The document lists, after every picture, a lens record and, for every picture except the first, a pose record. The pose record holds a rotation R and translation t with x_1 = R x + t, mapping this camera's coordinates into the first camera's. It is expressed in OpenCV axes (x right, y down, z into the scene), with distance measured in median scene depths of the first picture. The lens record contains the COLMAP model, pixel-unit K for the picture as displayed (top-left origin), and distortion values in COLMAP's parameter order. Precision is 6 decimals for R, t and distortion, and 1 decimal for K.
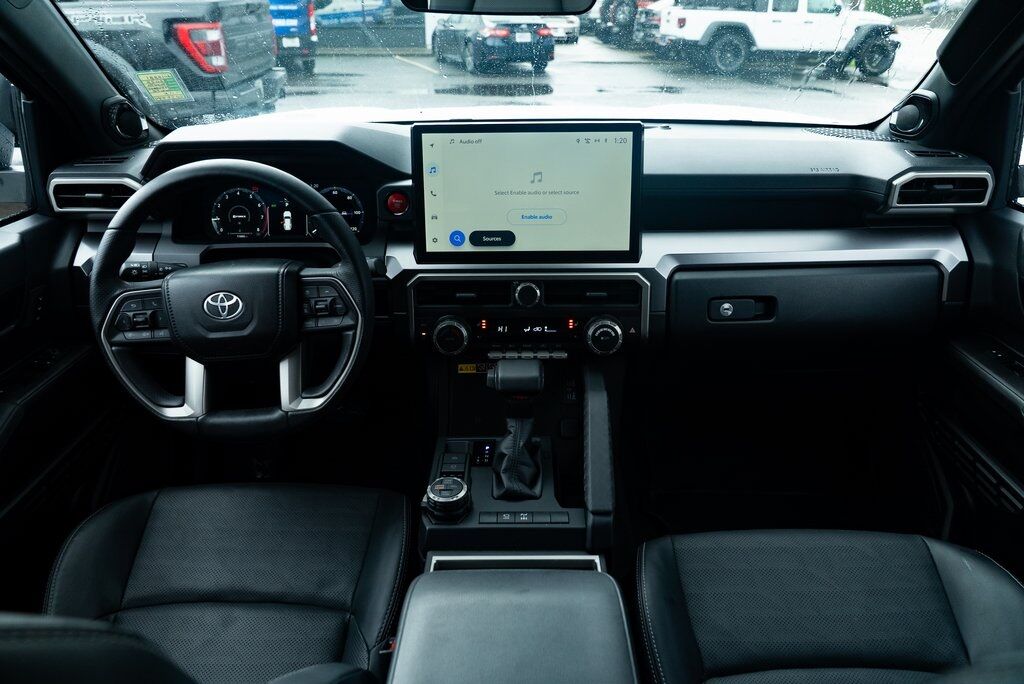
lens RADIAL K [[696.2, 0, 514.2], [0, 696.2, 342.7], [0, 0, 1]] dist [-0.031556, 0.013472]
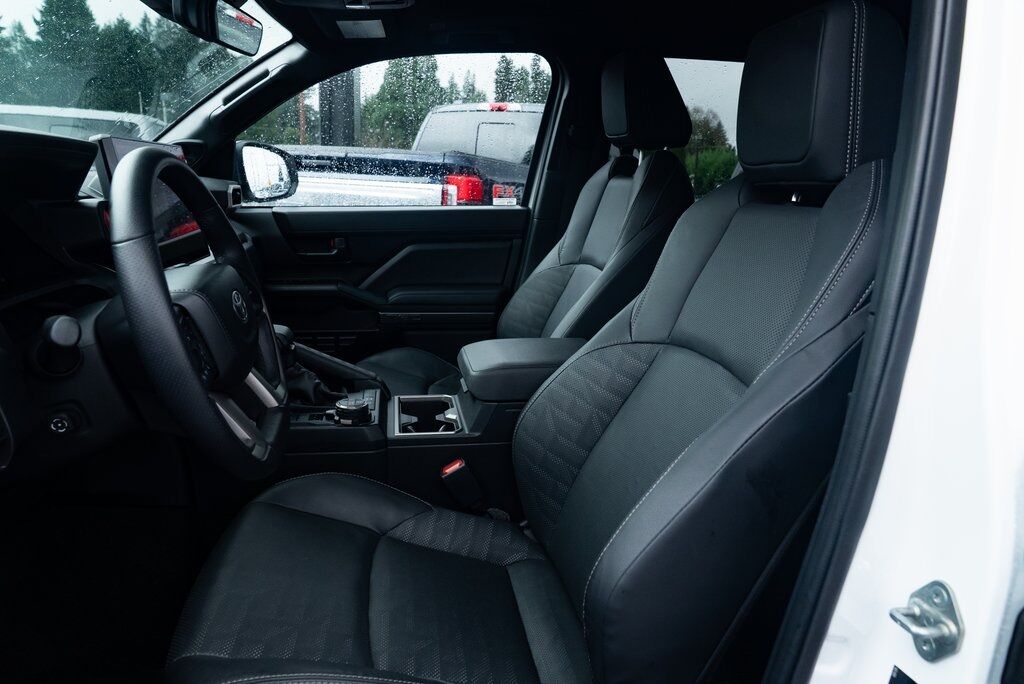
lens RADIAL K [[696.2, 0, 514.0], [0, 696.2, 336.0], [0, 0, 1]] dist [-0.031556, 0.013472]
pose [[-0.177921, -0.207811, 0.961852, -1.134961], [0.402187, 0.876726, 0.263814, -0.095325], [-0.898104, 0.433782, -0.072409, 0.654361]]
